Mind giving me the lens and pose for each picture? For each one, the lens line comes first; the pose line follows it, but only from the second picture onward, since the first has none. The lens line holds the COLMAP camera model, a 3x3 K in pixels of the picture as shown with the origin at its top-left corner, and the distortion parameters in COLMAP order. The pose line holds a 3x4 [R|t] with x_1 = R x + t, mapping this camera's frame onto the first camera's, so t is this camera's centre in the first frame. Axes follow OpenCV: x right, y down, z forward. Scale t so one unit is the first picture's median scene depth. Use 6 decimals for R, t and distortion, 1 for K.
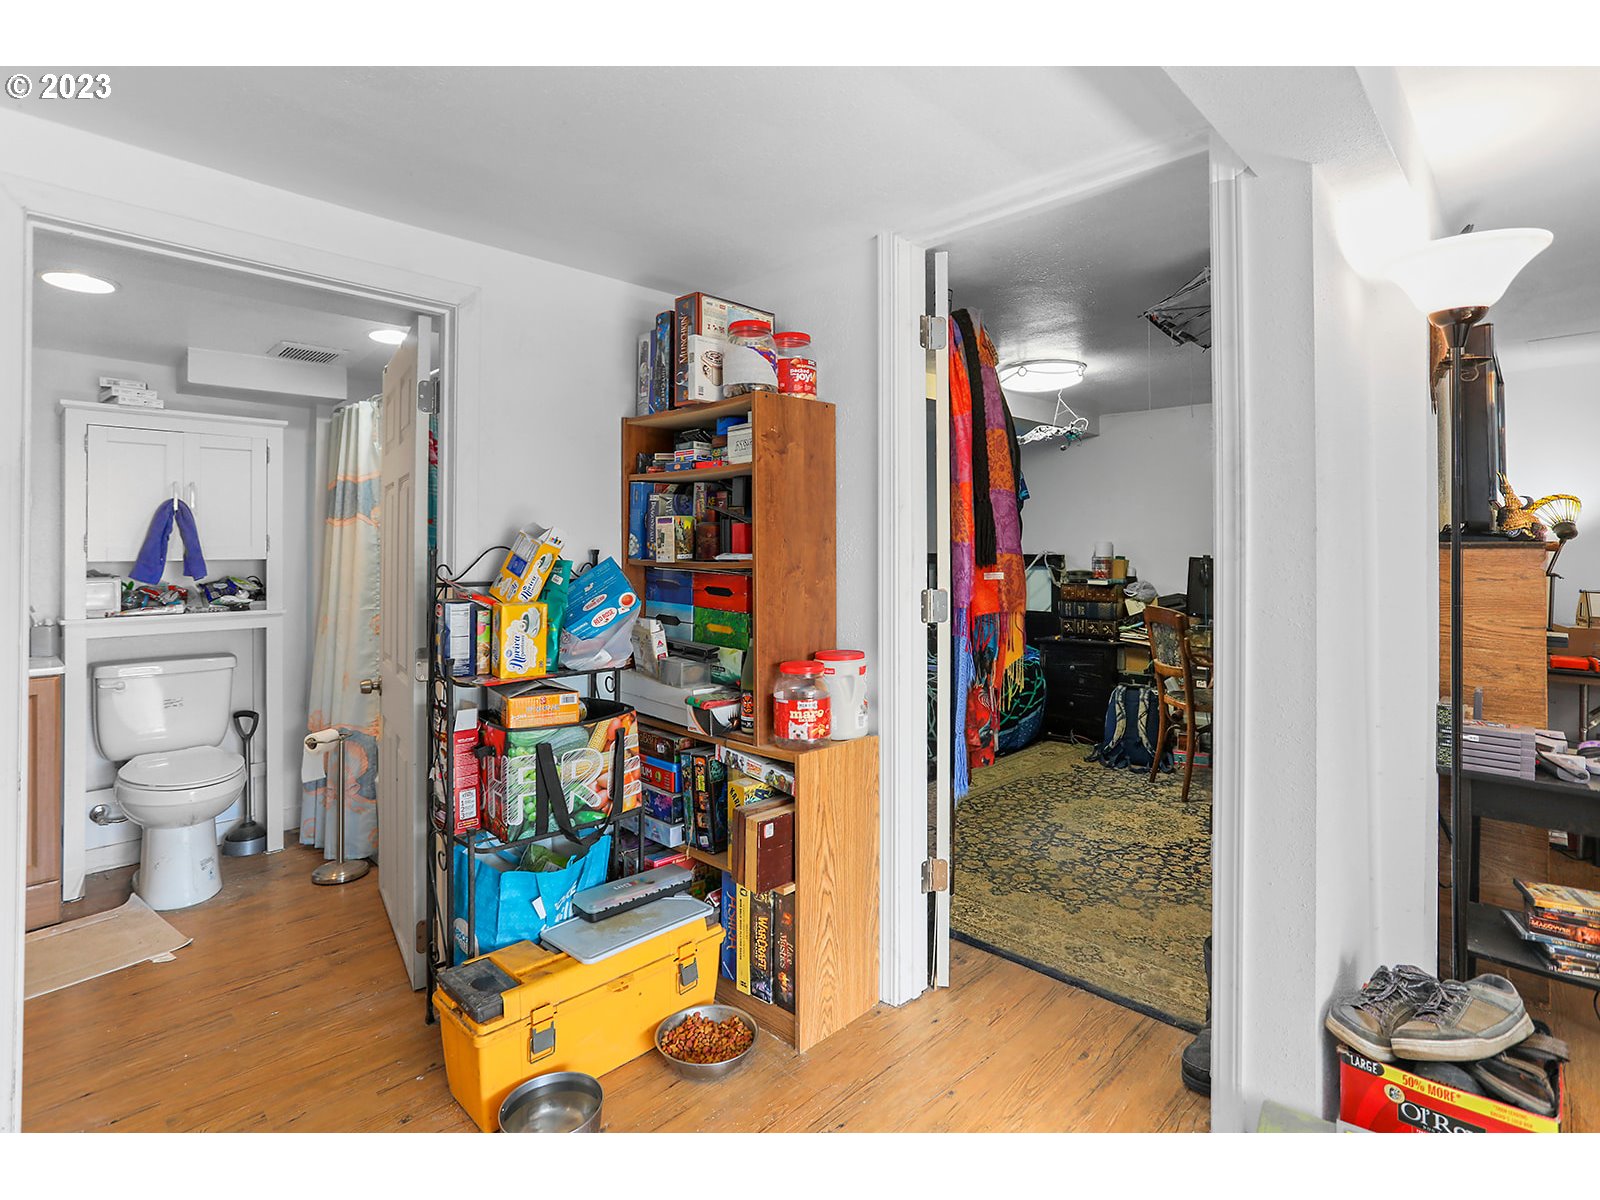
lens RADIAL K [[806.1, 0, 790.1], [0, 806.1, 556.4], [0, 0, 1]] dist [-0.000811, 0.000596]
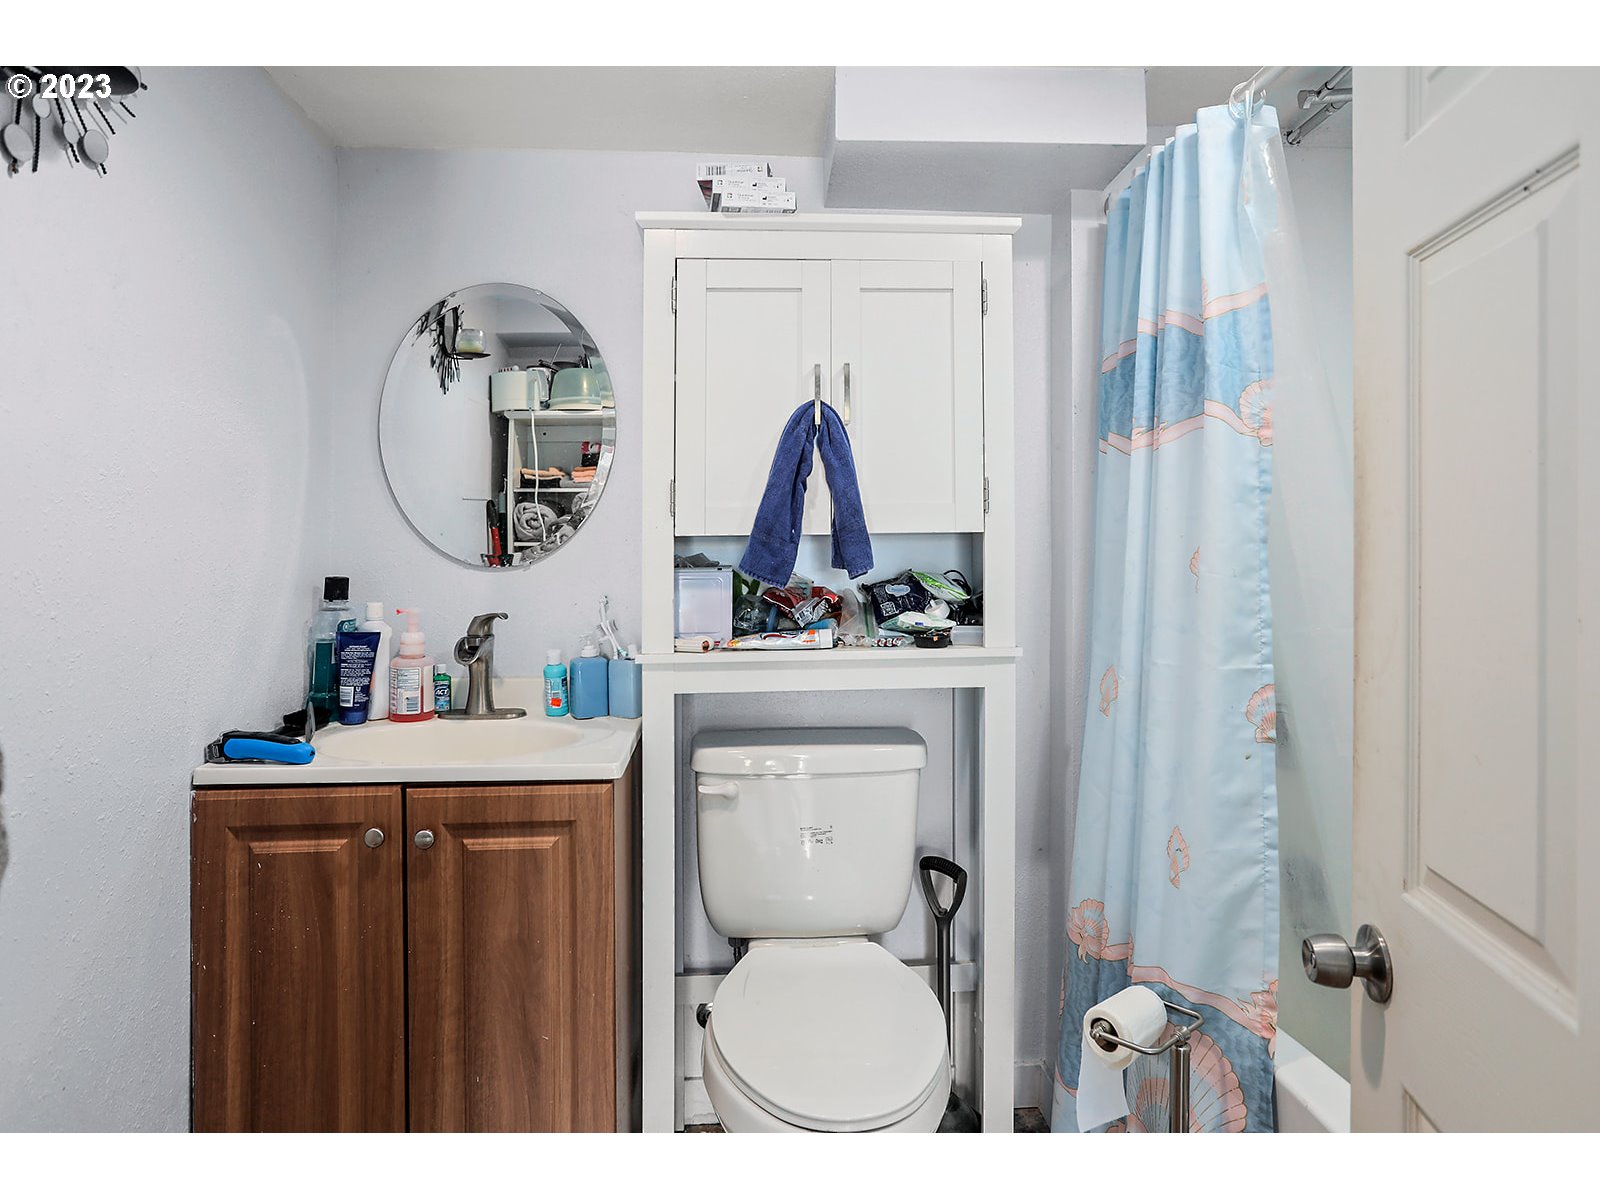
lens RADIAL K [[806.1, 0, 790.1], [0, 806.1, 556.4], [0, 0, 1]] dist [-0.000811, 0.000596]
pose [[0.731761, 0.003619, -0.681551, -0.523883], [0.000203, 0.999985, 0.005527, 0.017231], [0.681561, -0.004183, 0.731749, 0.742597]]
